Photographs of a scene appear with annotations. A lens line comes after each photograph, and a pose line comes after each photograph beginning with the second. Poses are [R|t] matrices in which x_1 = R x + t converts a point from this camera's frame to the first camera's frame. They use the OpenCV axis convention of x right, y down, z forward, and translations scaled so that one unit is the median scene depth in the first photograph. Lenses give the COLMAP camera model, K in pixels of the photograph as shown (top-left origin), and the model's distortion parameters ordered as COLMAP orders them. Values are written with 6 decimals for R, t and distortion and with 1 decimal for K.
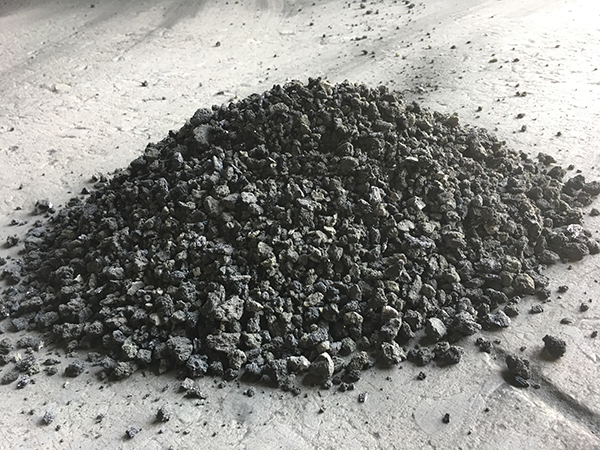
lens RADIAL K [[520.5, 0, 298.4], [0, 520.5, 217.8], [0, 0, 1]] dist [0.085101, -0.148293]
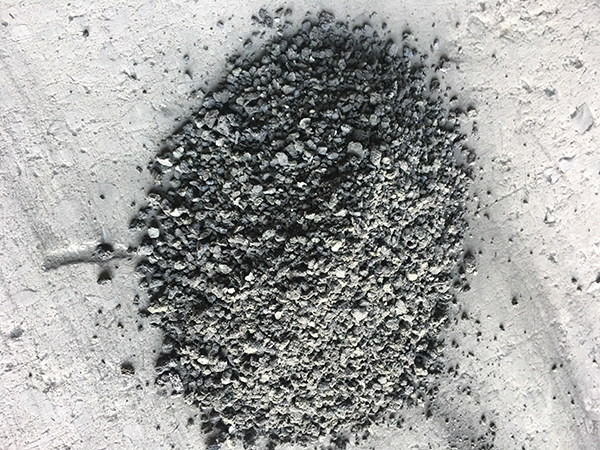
lens RADIAL K [[517.7, 0, 303.4], [0, 517.7, 227.7], [0, 0, 1]] dist [0.080649, -0.140540]
pose [[-0.455176, 0.884671, -0.100859, 0.188964], [-0.646722, -0.250621, 0.720375, -1.162254], [0.612017, 0.393125, 0.686213, 0.157972]]
